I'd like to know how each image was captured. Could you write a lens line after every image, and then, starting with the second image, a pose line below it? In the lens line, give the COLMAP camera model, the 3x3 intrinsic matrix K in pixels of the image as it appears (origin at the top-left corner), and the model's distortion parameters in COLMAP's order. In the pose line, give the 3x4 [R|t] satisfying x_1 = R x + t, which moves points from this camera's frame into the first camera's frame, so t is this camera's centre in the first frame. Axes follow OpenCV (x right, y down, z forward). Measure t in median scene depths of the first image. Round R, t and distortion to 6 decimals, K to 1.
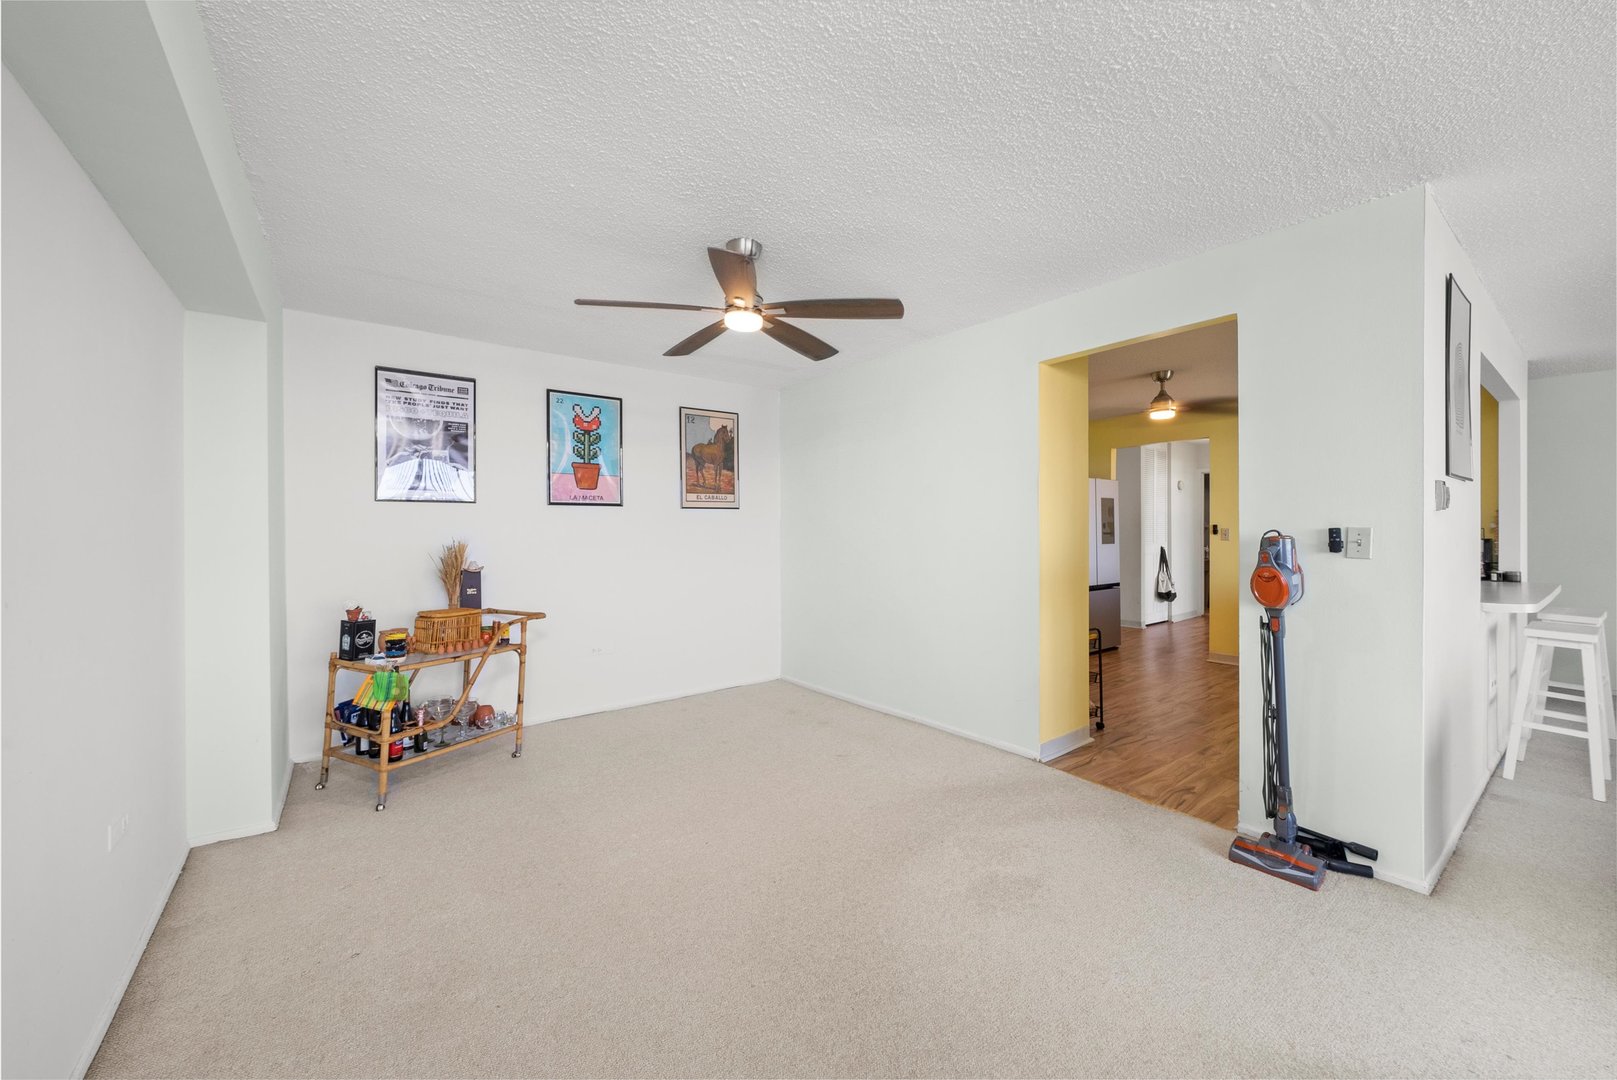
lens RADIAL K [[606.4, 0, 798.9], [0, 606.4, 527.3], [0, 0, 1]] dist [-0.000154, 0.000088]
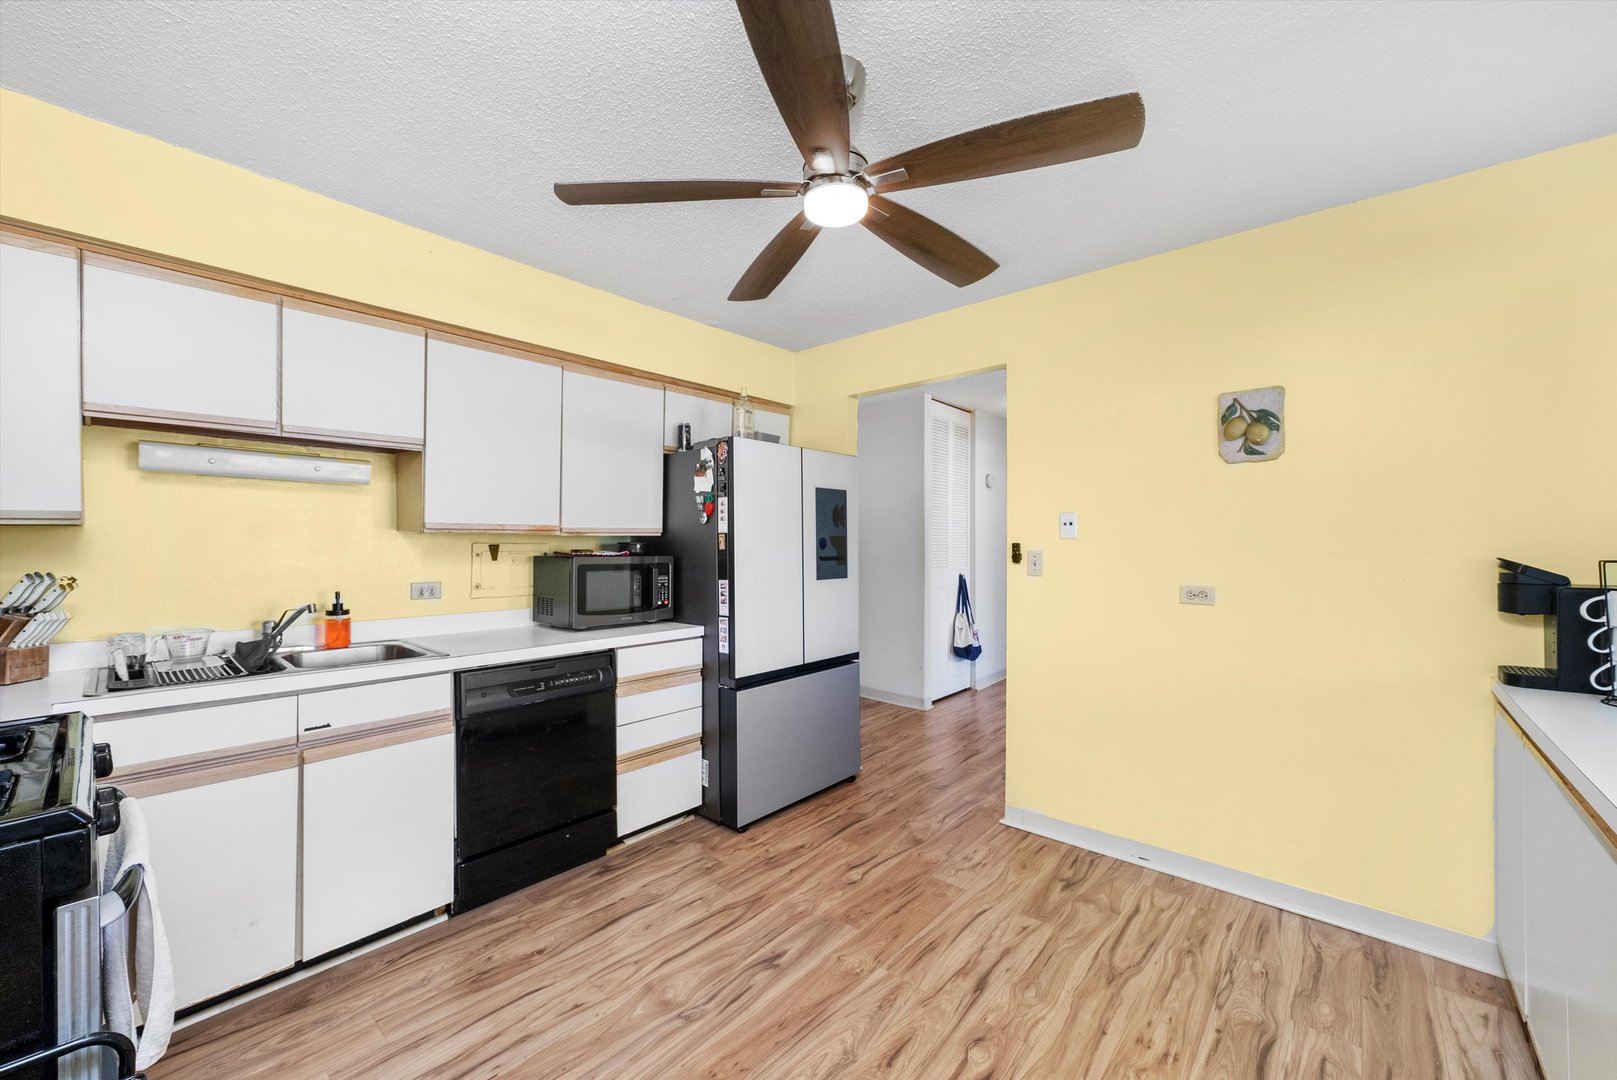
lens RADIAL K [[624.8, 0, 773.8], [0, 624.8, 536.6], [0, 0, 1]] dist [0.000681, 0.000101]
pose [[0.984581, 0.005630, 0.174840, 0.542480], [-0.004624, 0.999970, -0.006164, -0.007452], [-0.174870, 0.005261, 0.984578, 0.721682]]
